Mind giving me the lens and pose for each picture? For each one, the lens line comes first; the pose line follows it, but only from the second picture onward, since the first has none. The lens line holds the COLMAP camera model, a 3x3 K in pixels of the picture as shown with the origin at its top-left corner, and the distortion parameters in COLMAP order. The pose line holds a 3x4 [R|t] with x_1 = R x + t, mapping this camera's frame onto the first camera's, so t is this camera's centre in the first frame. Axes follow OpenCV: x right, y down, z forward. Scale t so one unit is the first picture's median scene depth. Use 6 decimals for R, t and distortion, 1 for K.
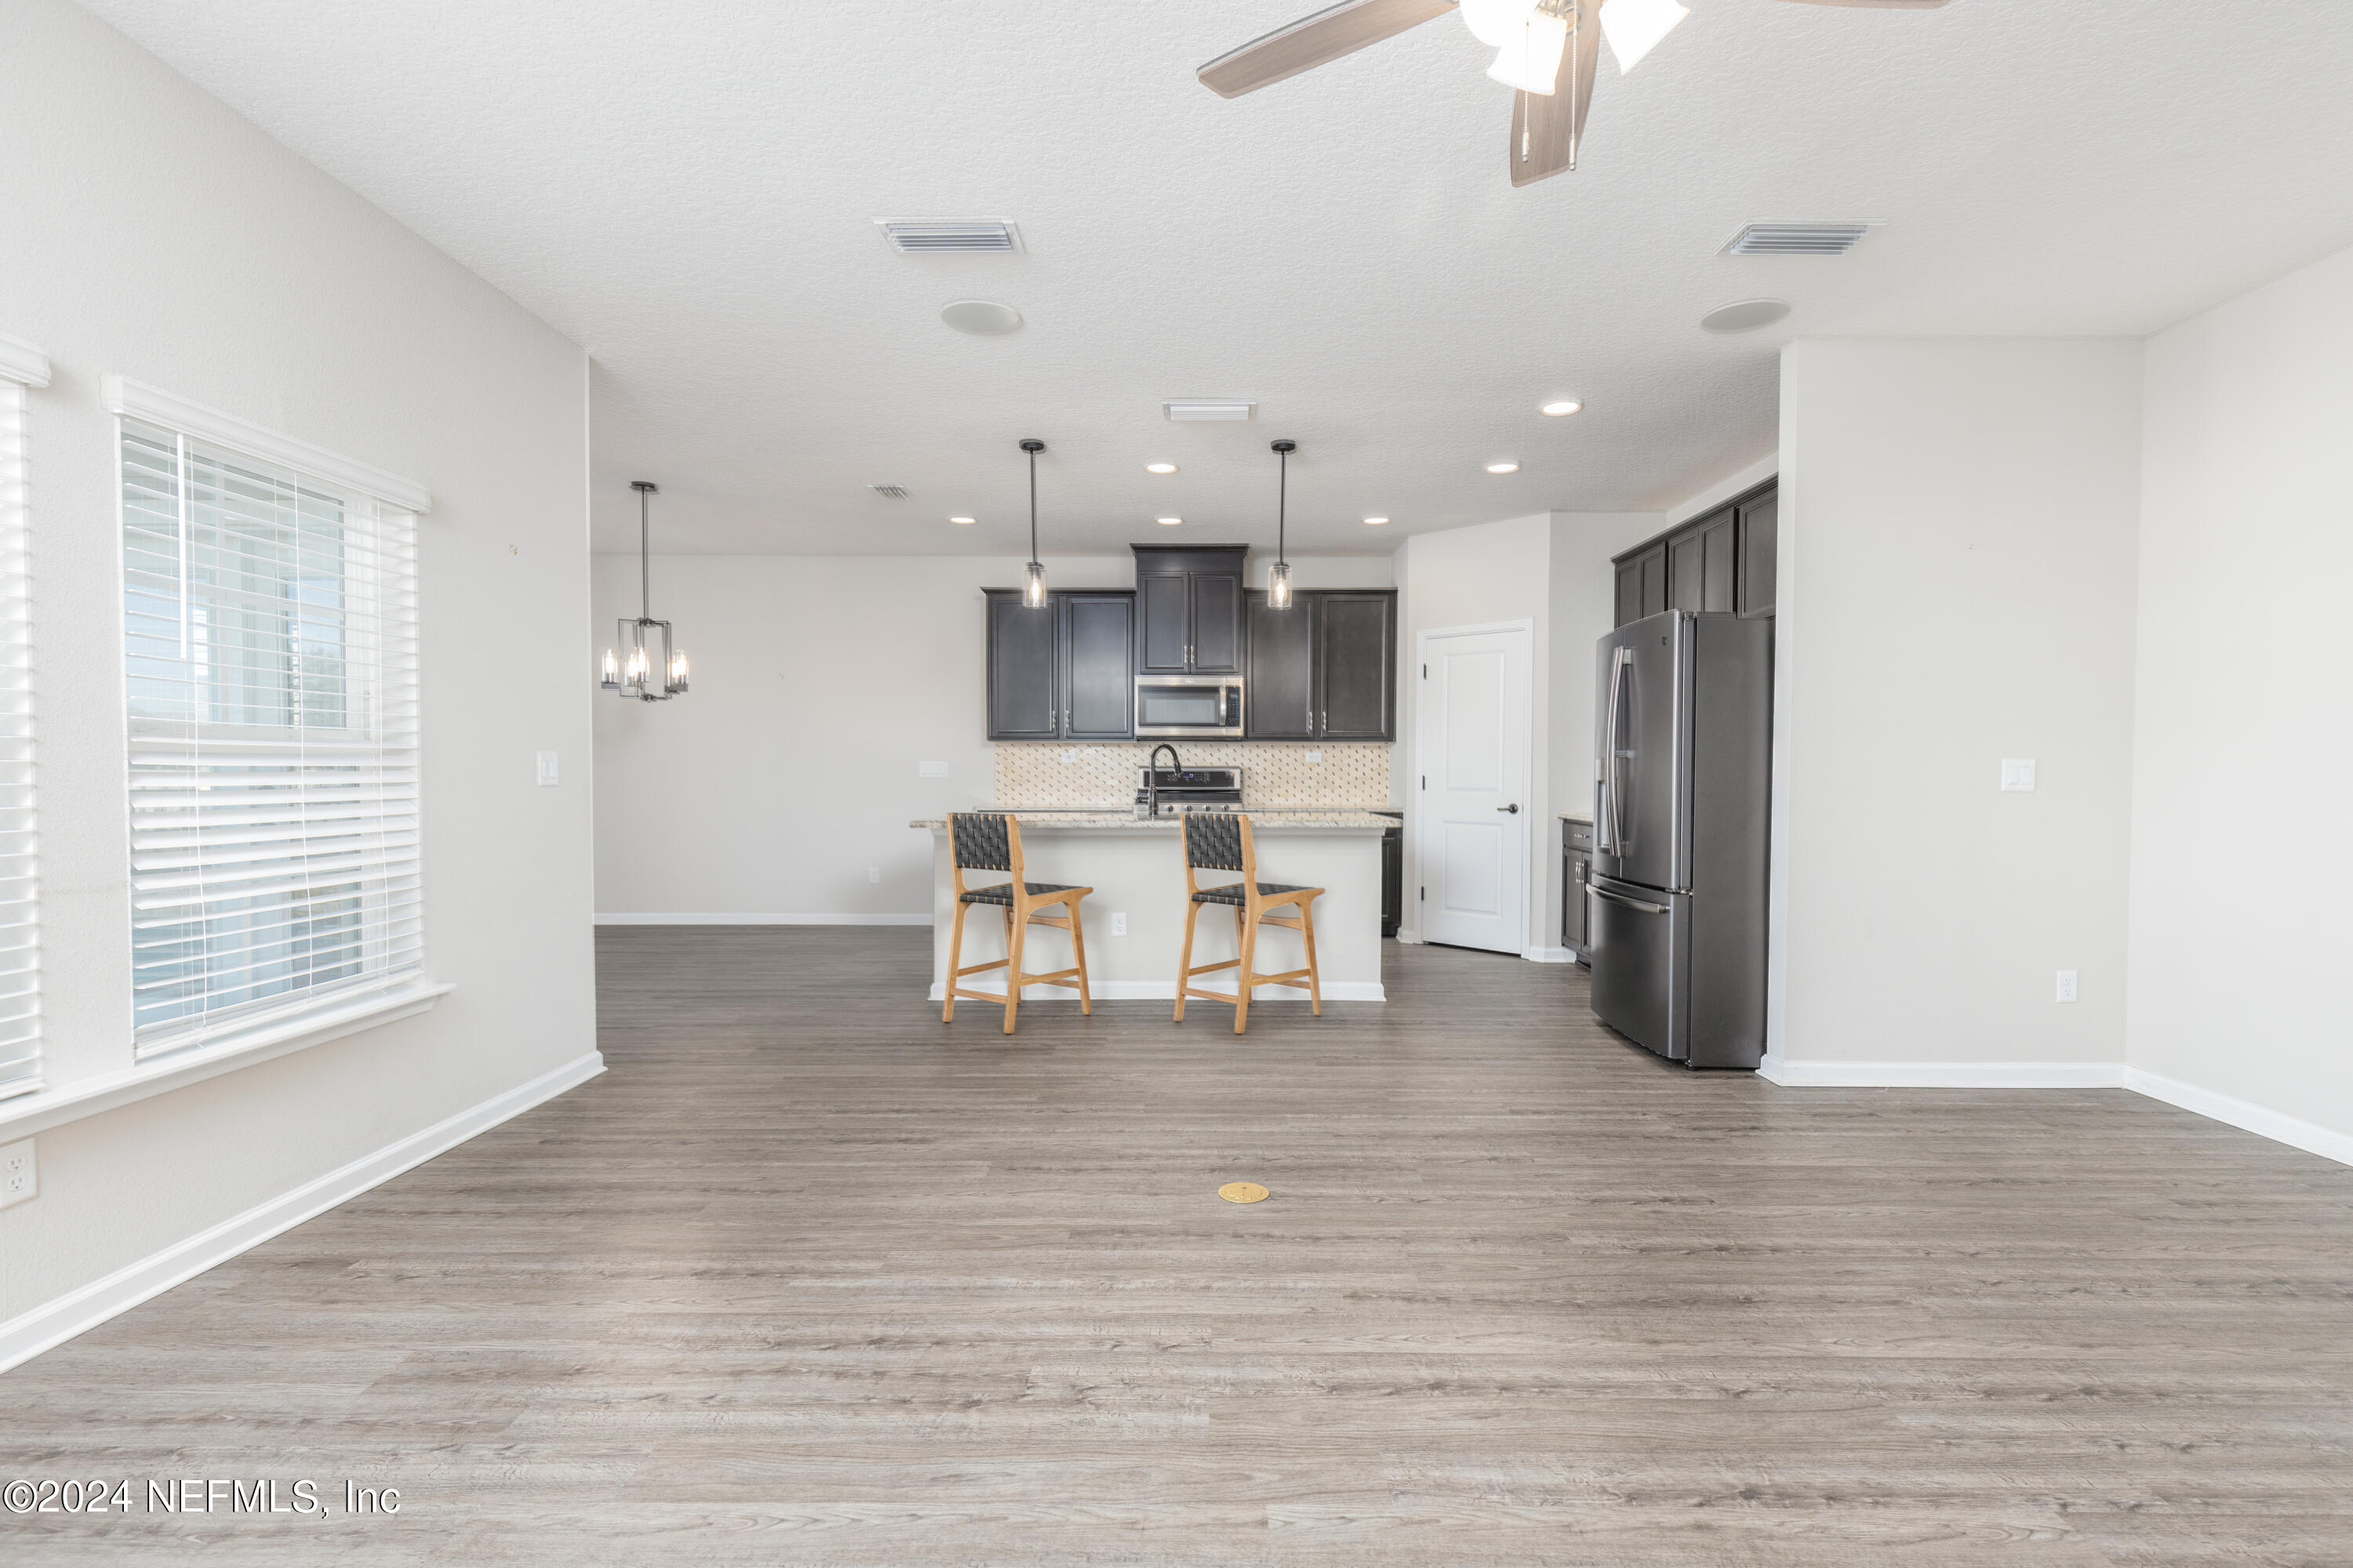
lens RADIAL K [[1093.8, 0, 1195.9], [0, 1093.8, 779.3], [0, 0, 1]] dist [0.007620, -0.001726]
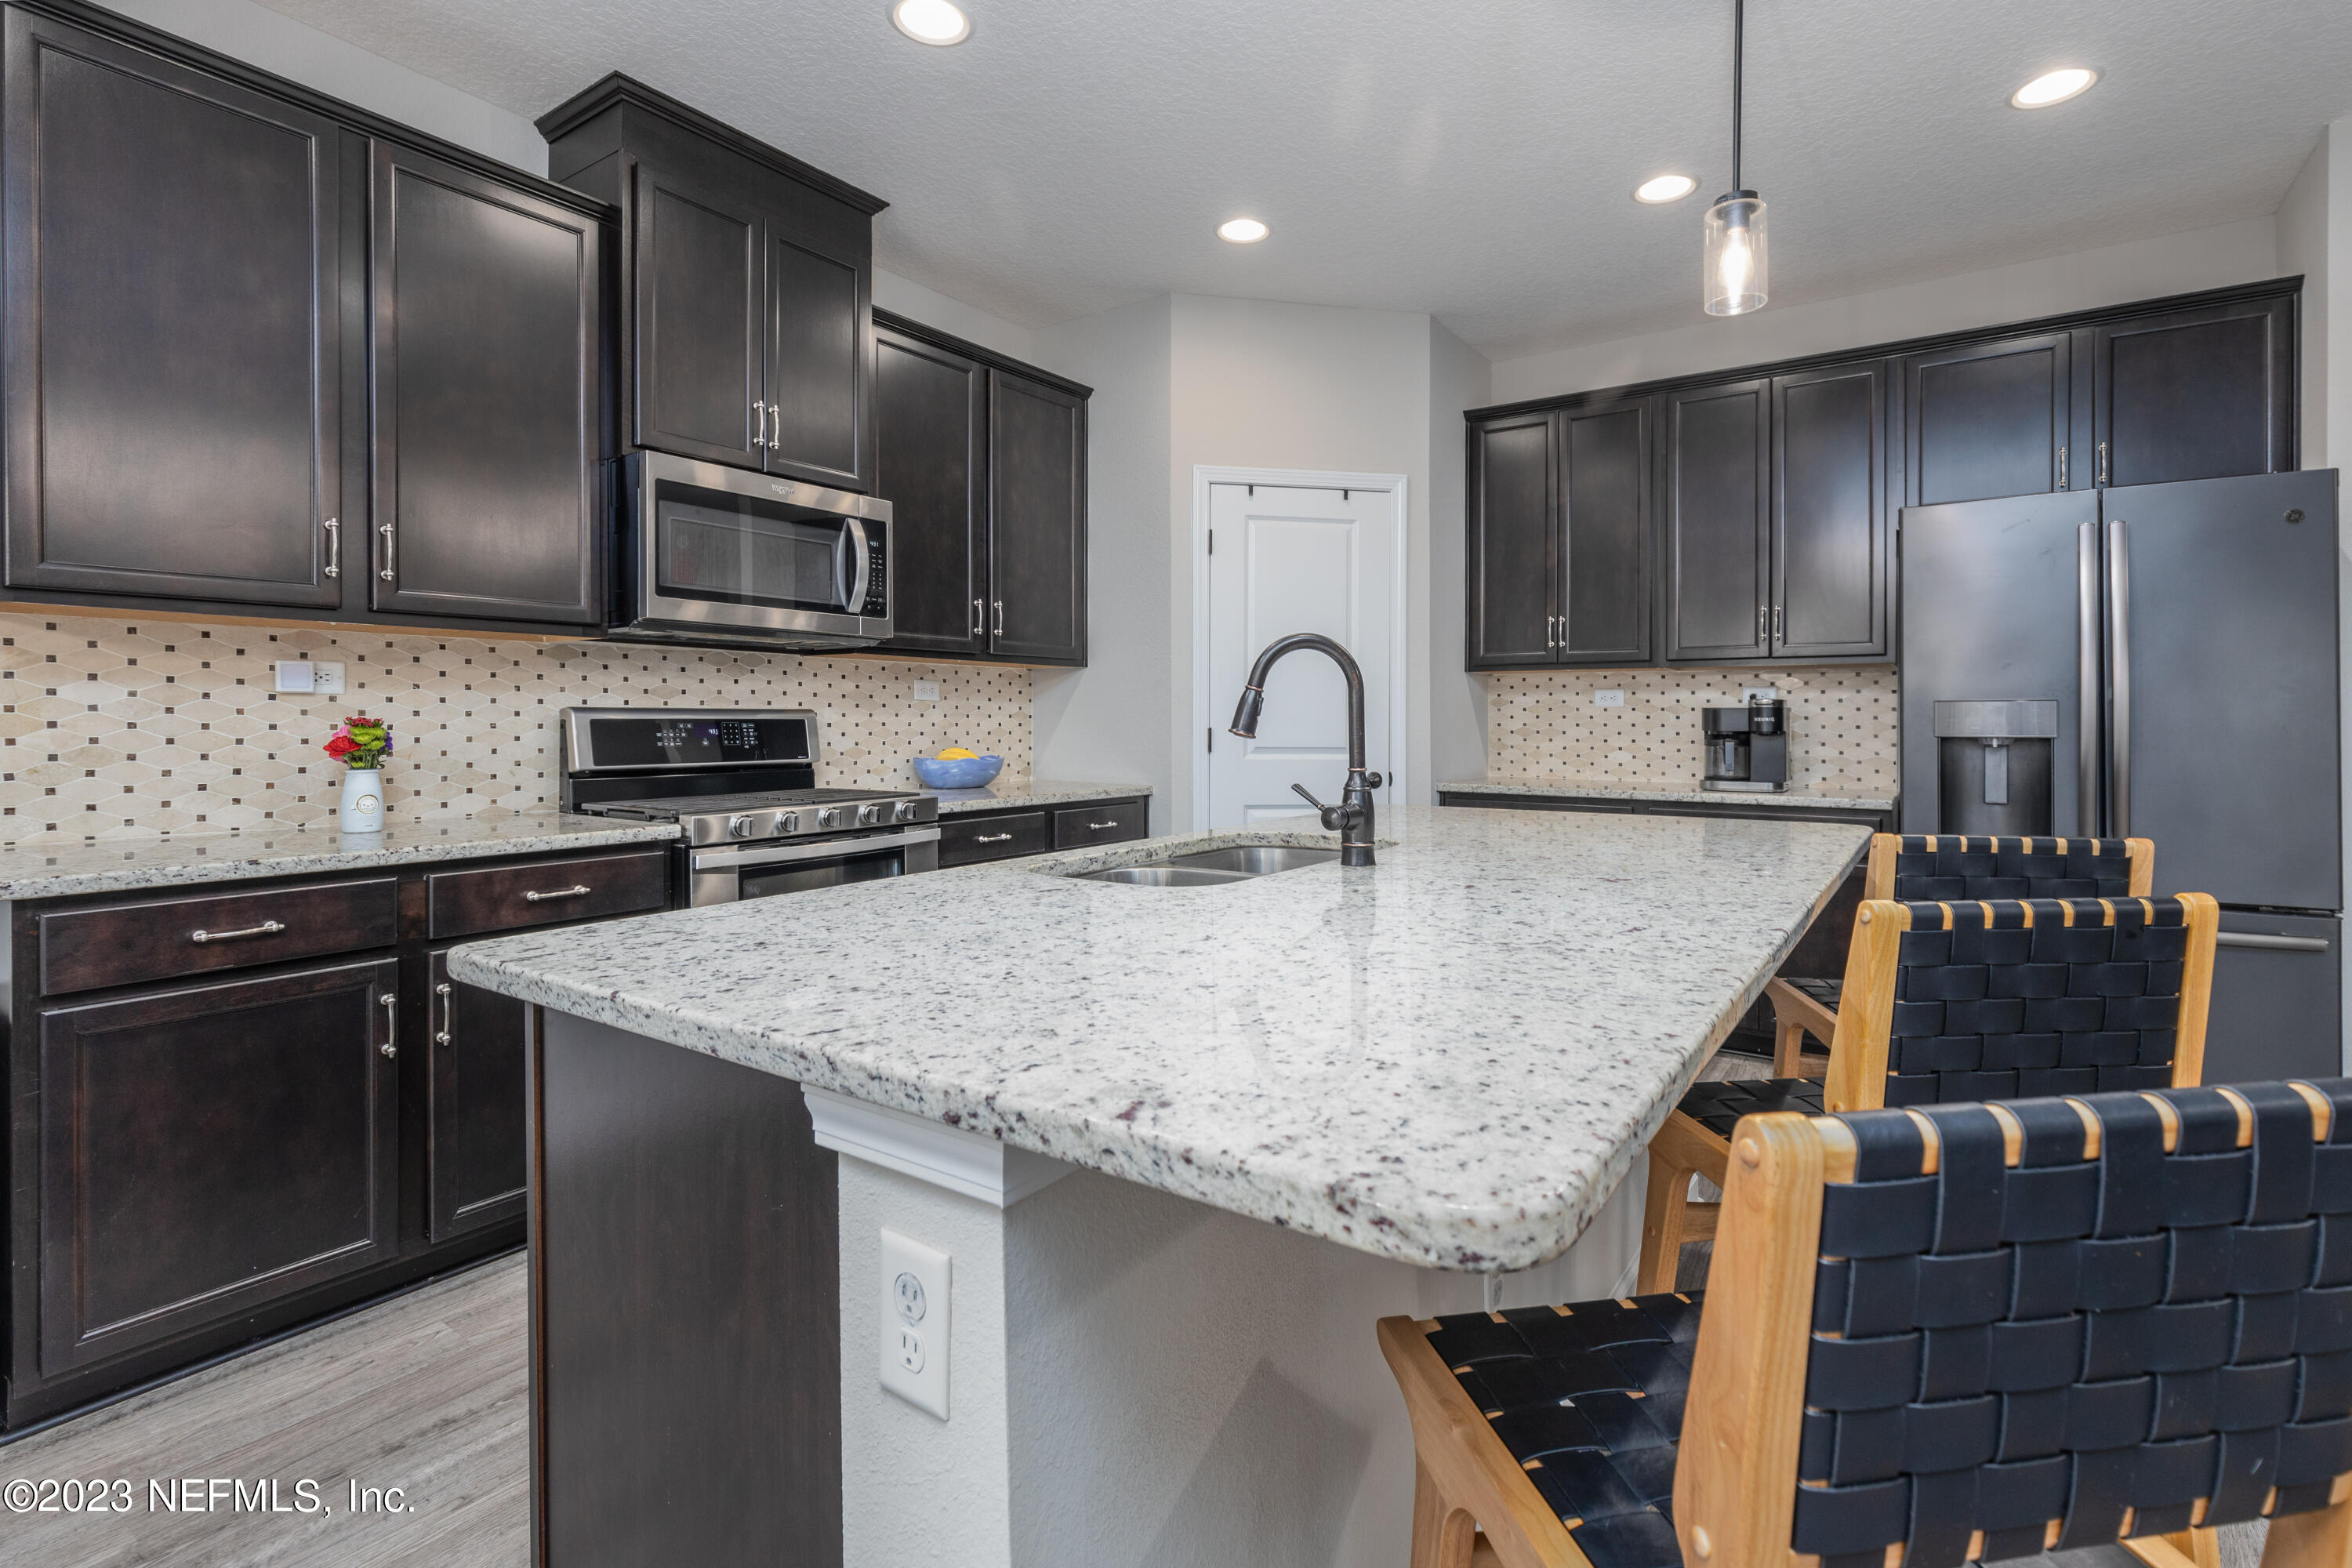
lens RADIAL K [[1098.0, 0, 1220.1], [0, 1098.0, 720.0], [0, 0, 1]] dist [0.005868, -0.000119]
pose [[0.551277, -0.003966, 0.834313, -0.517132], [0.004483, 0.999988, 0.001791, -0.016171], [-0.834310, 0.002753, 0.551288, 1.362576]]
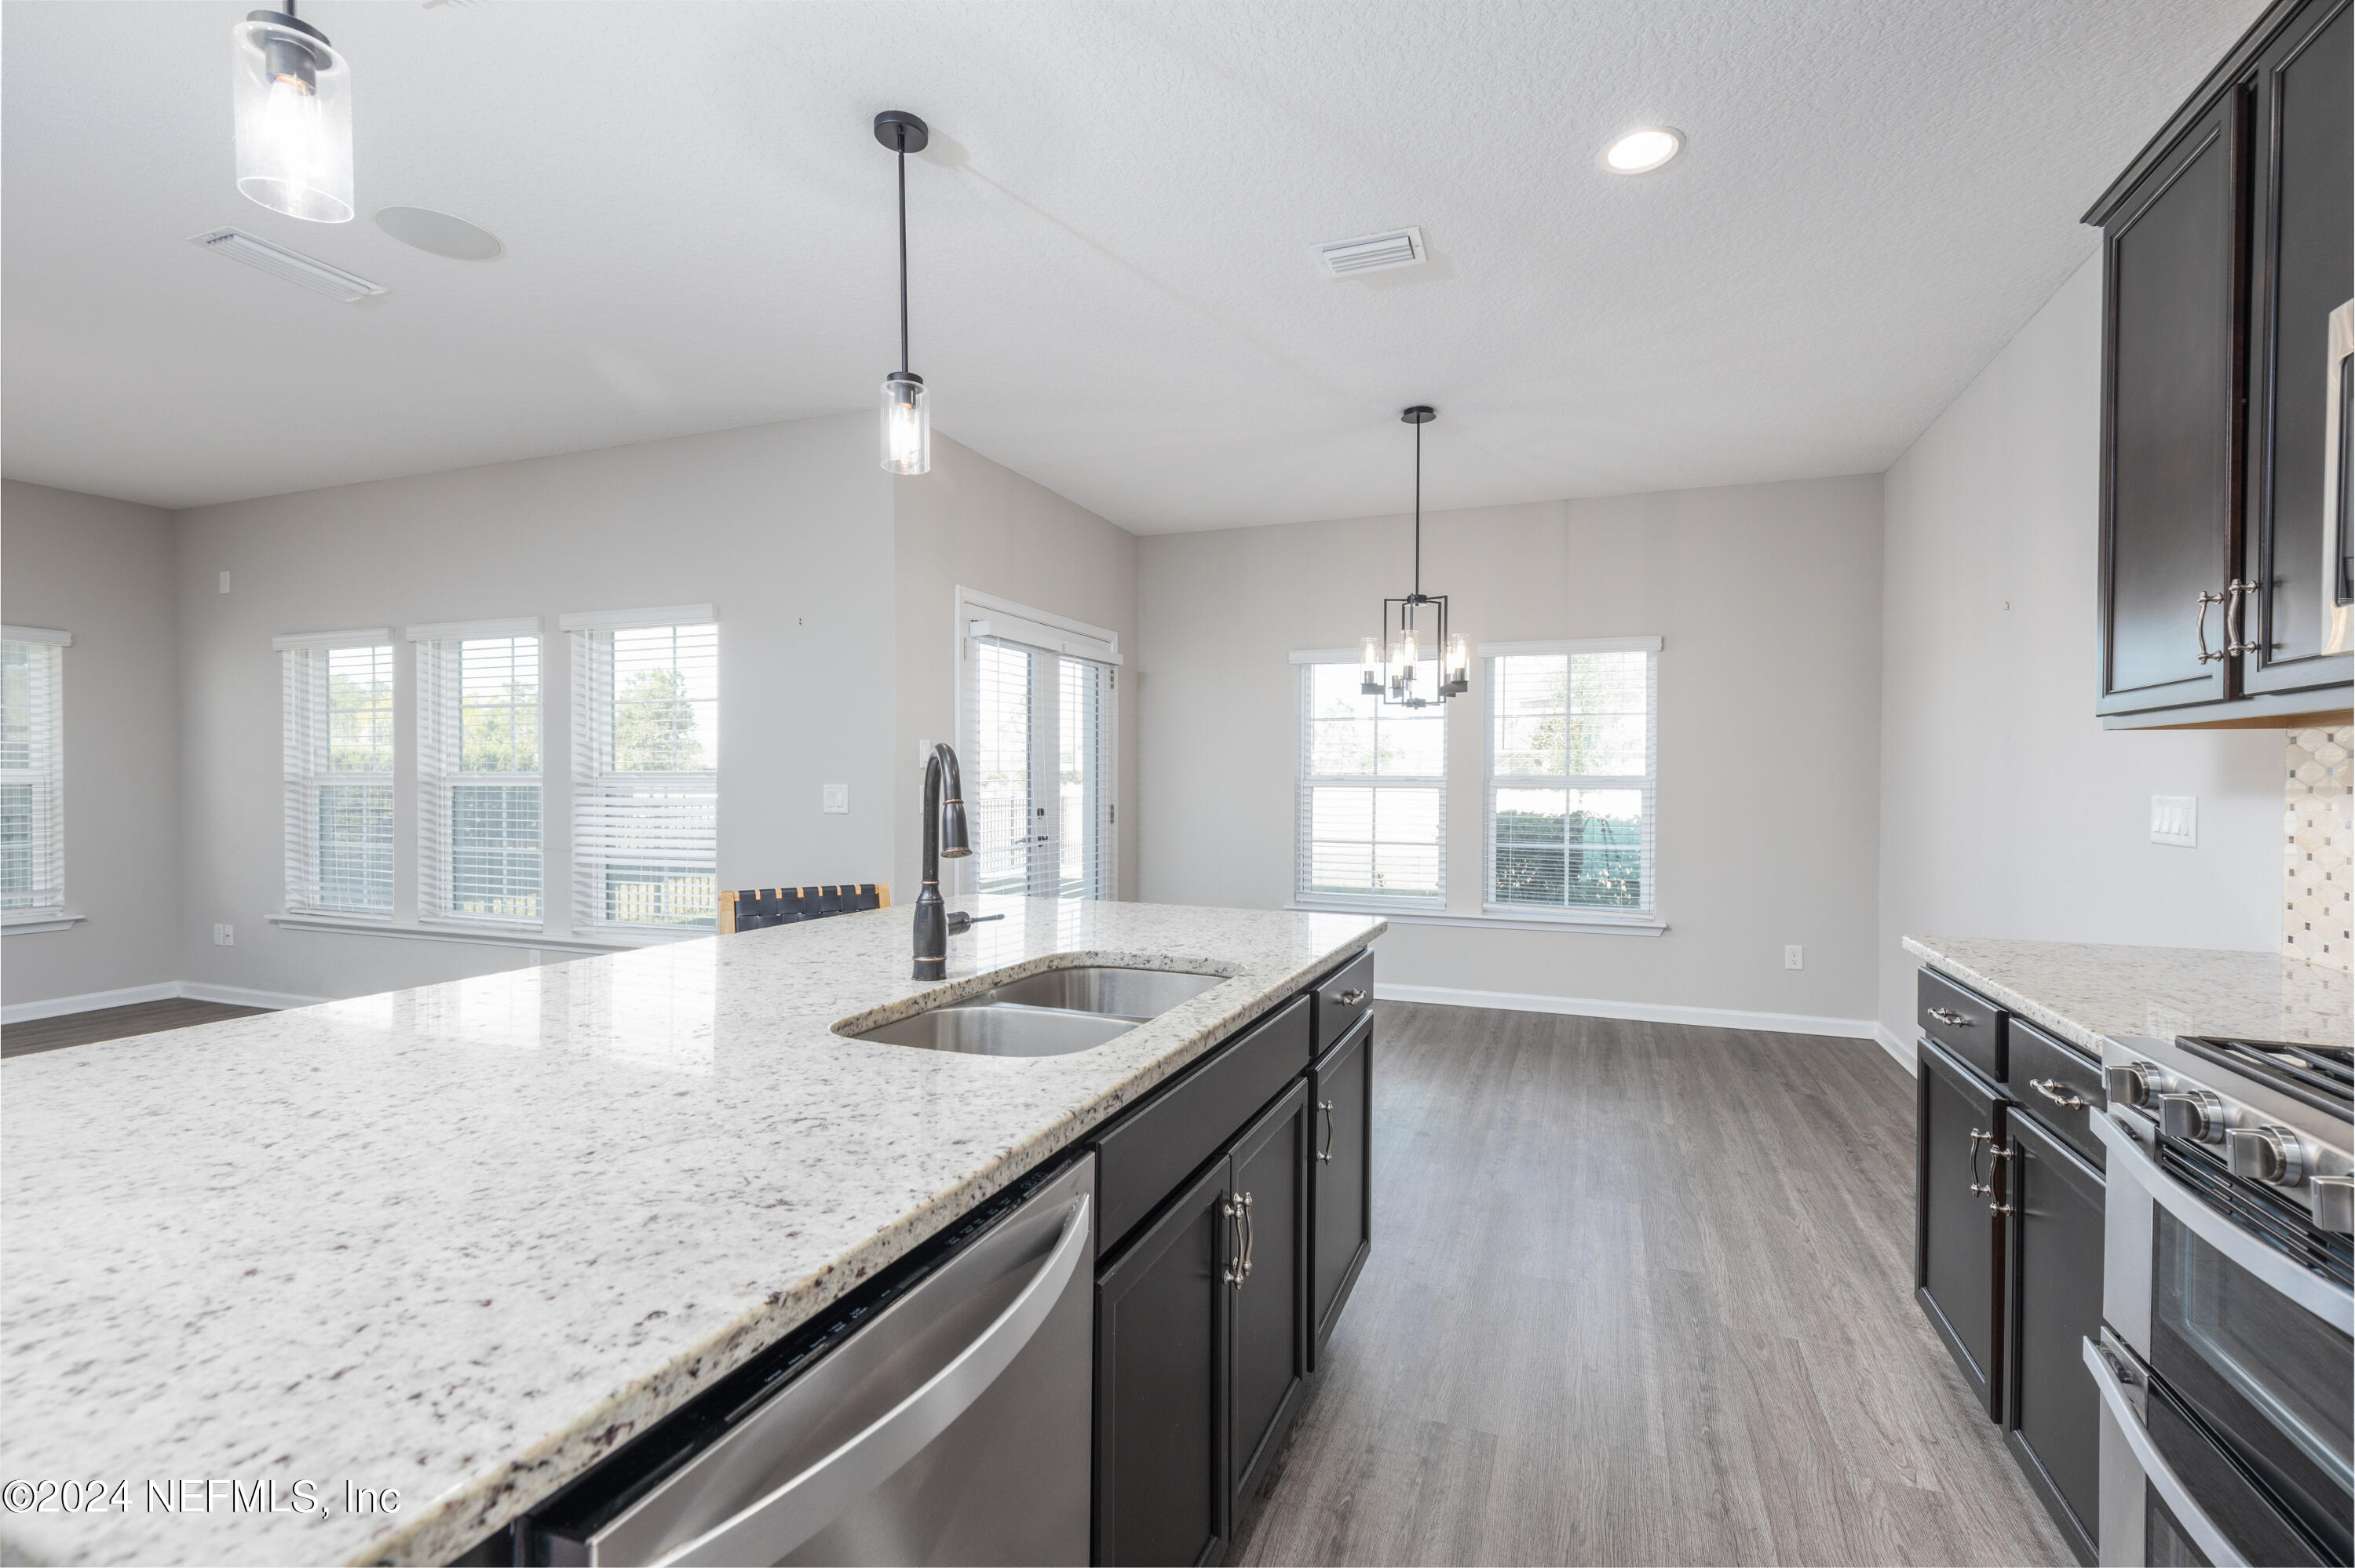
lens RADIAL K [[1058.5, 0, 1195.4], [0, 1058.5, 776.9], [0, 0, 1]] dist [0.004513, 0.000447]
pose [[-0.357283, -0.004295, -0.933986, 0.342757], [-0.012024, 0.999928, 0.000001, -0.040973], [0.933919, 0.011231, -0.357309, 1.866263]]
